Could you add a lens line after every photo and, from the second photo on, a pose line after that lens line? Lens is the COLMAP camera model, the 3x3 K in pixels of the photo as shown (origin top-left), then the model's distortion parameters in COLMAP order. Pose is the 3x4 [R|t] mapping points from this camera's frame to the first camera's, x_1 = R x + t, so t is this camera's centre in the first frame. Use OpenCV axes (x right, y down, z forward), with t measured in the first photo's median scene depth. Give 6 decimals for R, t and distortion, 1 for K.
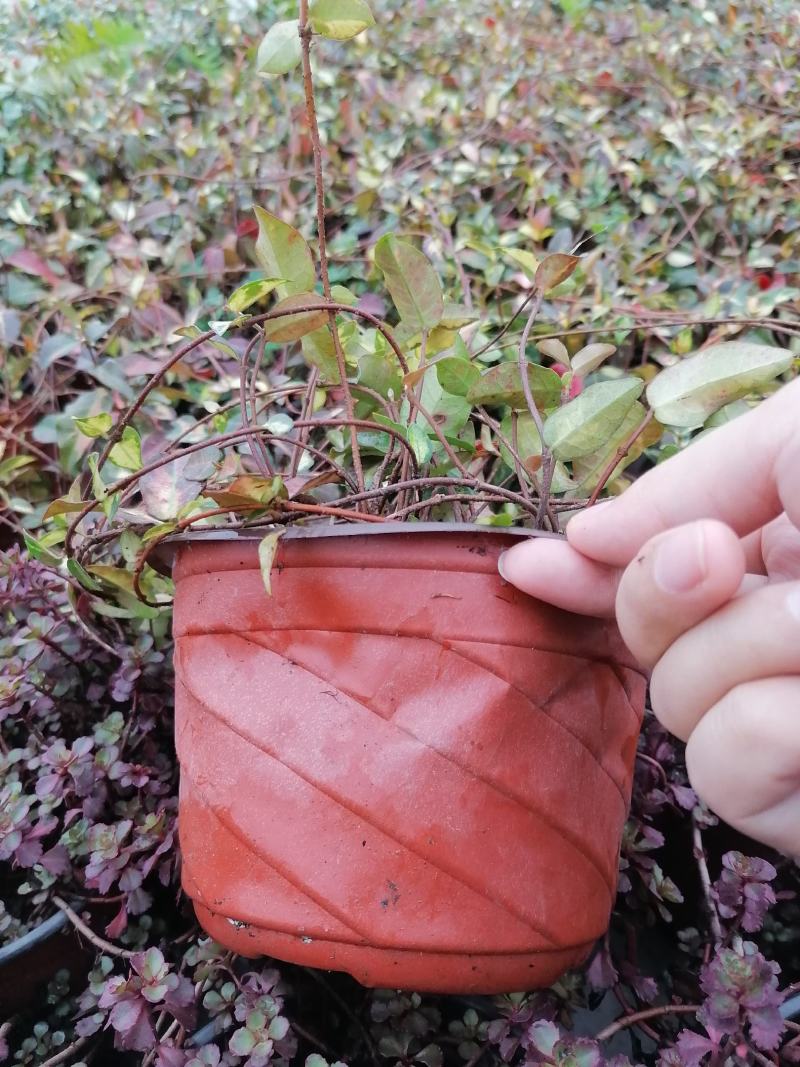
lens RADIAL K [[823.4, 0, 399.0], [0, 823.4, 532.1], [0, 0, 1]] dist [-0.009660, -0.019346]
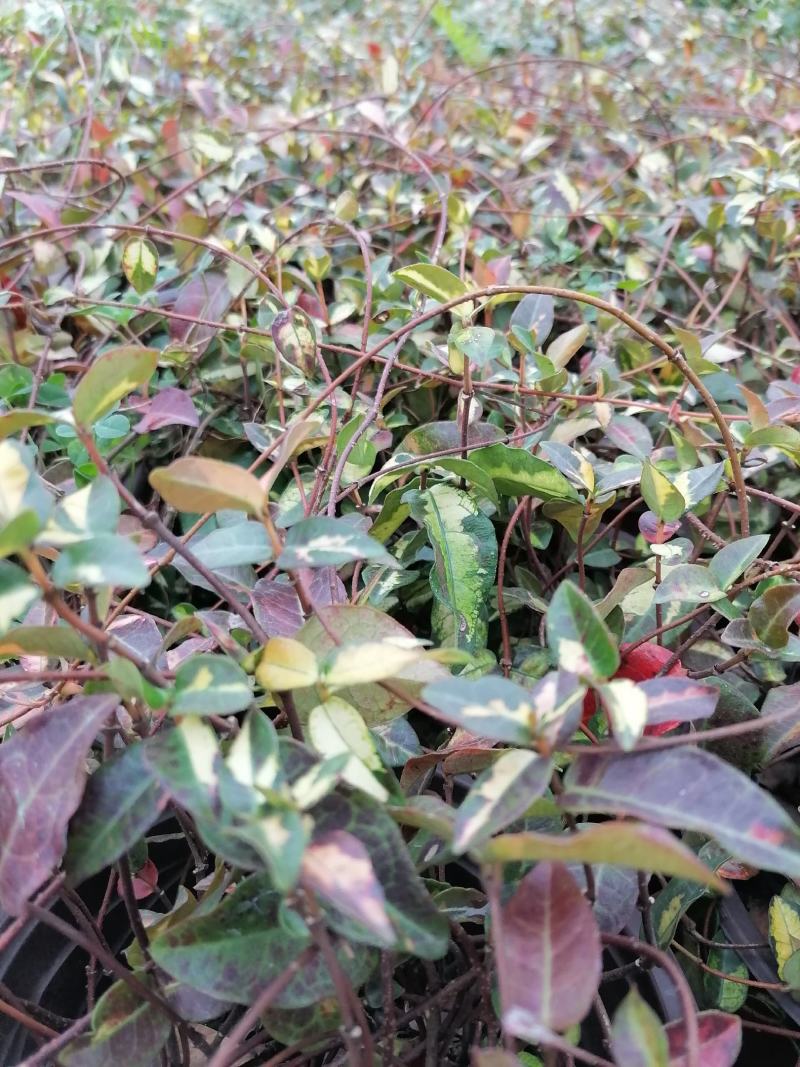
lens RADIAL K [[823.4, 0, 400.9], [0, 823.4, 534.0], [0, 0, 1]] dist [-0.009660, -0.019346]
pose [[0.988274, -0.002265, 0.152672, 0.025059], [0.018445, 0.994339, -0.104643, -0.120851], [-0.151571, 0.106232, 0.982721, 0.387901]]
